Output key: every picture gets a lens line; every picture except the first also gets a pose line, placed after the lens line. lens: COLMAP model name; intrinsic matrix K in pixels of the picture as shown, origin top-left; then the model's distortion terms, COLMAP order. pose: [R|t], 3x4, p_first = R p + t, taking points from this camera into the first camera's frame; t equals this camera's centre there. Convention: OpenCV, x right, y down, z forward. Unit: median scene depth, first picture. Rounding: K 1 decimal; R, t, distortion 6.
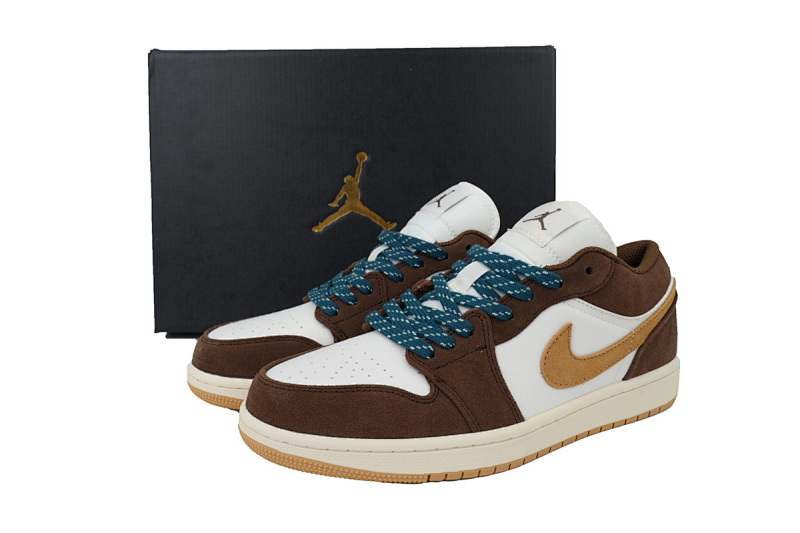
lens RADIAL K [[661.2, 0, 400.0], [0, 661.2, 266.5], [0, 0, 1]] dist [-0.001705, -0.000607]
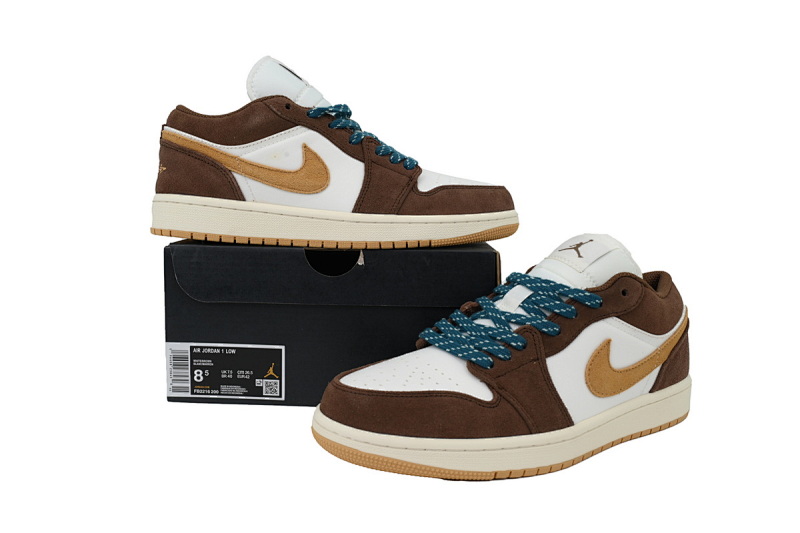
lens RADIAL K [[661.2, 0, 400.0], [0, 661.2, 266.5], [0, 0, 1]] dist [-0.001705, -0.000607]
pose [[0.996450, 0.018694, 0.082080, -0.192150], [-0.012497, 0.997077, -0.075373, 0.051543], [-0.083249, 0.074080, 0.993771, -0.100647]]
